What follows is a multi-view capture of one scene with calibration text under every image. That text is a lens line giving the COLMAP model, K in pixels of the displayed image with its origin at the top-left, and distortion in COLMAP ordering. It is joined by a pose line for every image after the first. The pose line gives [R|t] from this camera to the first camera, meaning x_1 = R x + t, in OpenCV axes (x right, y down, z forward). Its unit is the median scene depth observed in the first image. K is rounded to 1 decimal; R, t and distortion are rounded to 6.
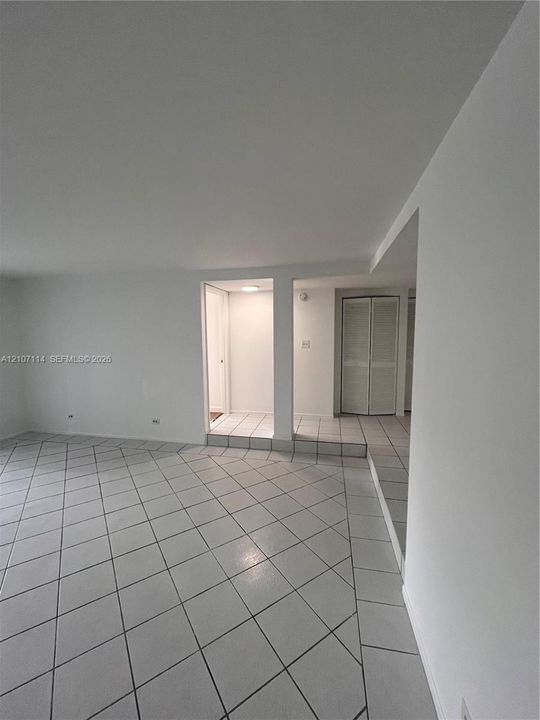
lens RADIAL K [[294.7, 0, 270.0], [0, 294.7, 360.0], [0, 0, 1]] dist [-0.001789, -0.000130]
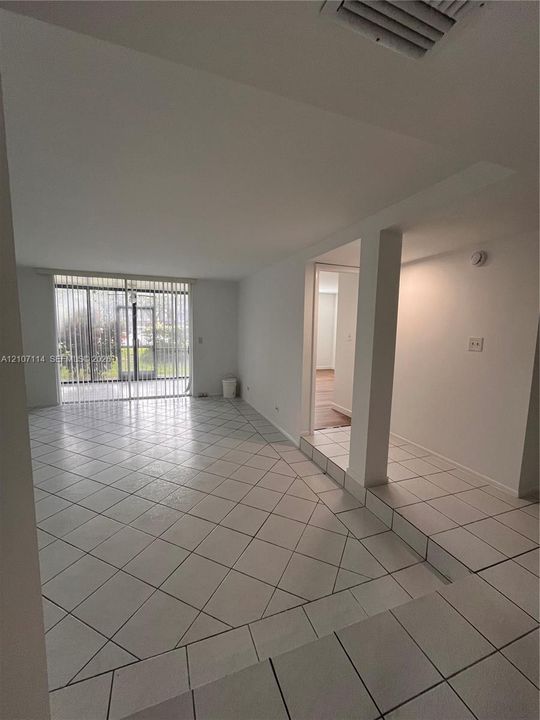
lens RADIAL K [[294.7, 0, 270.0], [0, 294.7, 360.0], [0, 0, 1]] dist [-0.001789, -0.000130]
pose [[0.532401, 0.111409, -0.839129, 0.448466], [-0.106695, 0.992227, 0.064041, -0.021244], [0.839741, 0.055435, 0.540150, 0.438553]]
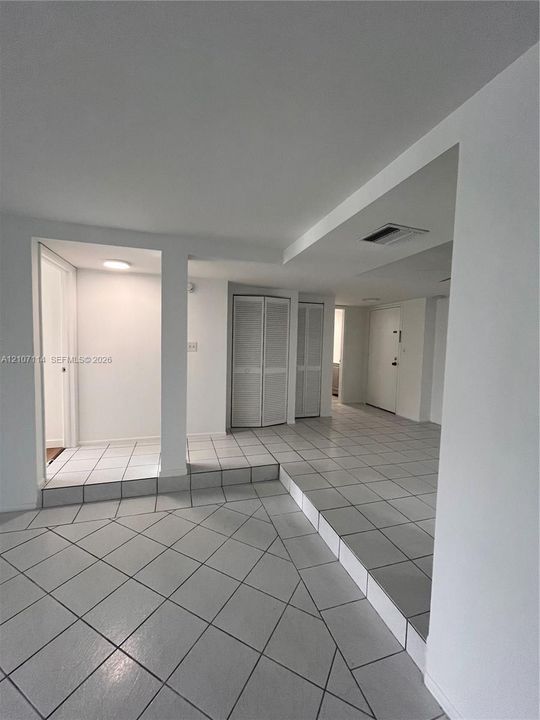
lens RADIAL K [[294.7, 0, 270.0], [0, 294.7, 360.0], [0, 0, 1]] dist [-0.001789, -0.000130]
pose [[0.875099, -0.001080, 0.483942, -0.095329], [0.016174, 0.999504, -0.027015, 0.009207], [-0.483673, 0.031468, 0.874683, 0.233826]]
